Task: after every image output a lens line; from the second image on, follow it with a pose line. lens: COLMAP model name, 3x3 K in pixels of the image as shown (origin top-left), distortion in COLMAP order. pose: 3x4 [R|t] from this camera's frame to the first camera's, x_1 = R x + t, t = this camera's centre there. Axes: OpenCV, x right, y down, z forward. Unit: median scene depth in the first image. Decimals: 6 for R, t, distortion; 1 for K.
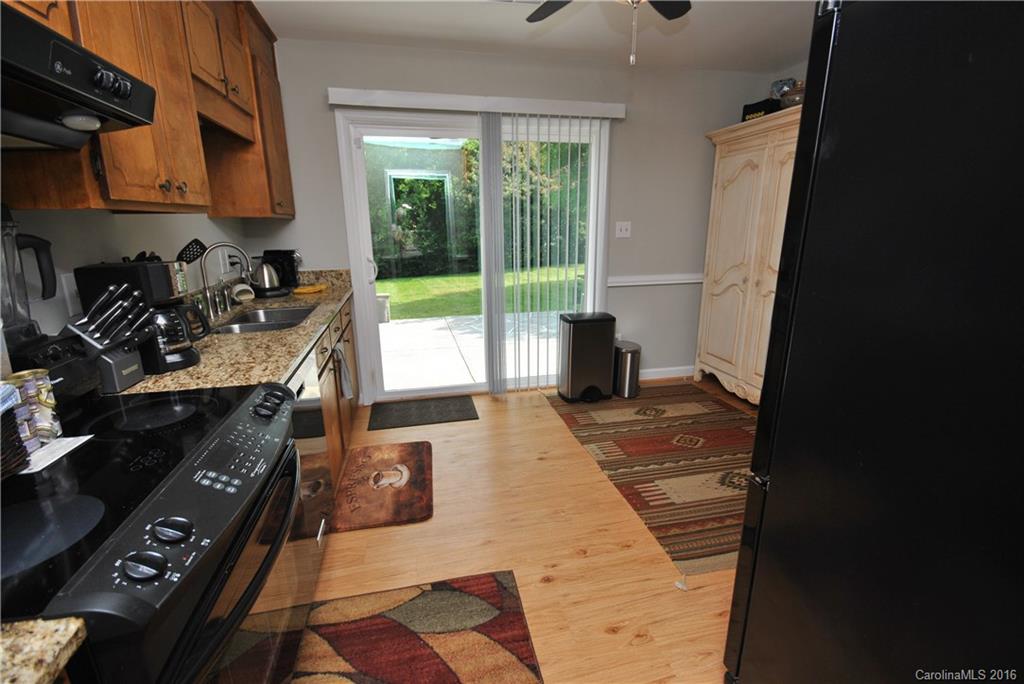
lens RADIAL K [[452.8, 0, 509.7], [0, 452.8, 335.8], [0, 0, 1]] dist [-0.001274, -0.000142]
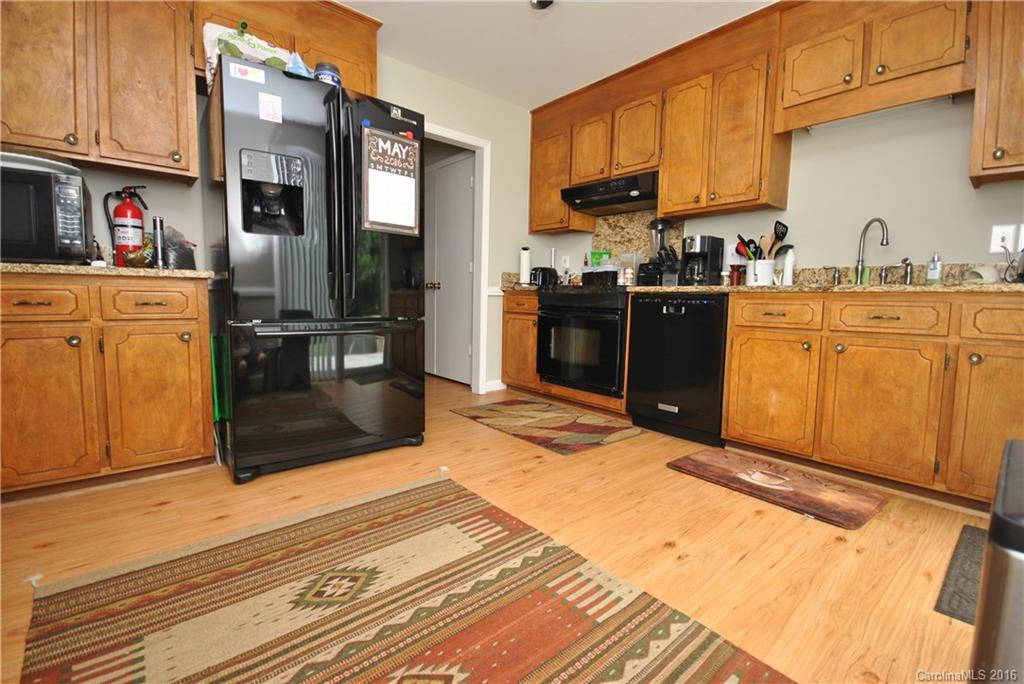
lens RADIAL K [[452.8, 0, 509.7], [0, 452.8, 335.8], [0, 0, 1]] dist [-0.001274, -0.000142]
pose [[-0.885827, 0.036315, -0.462593, 0.567334], [-0.119623, 0.945362, 0.303282, -0.149812], [0.448332, 0.323992, -0.833083, 1.448510]]
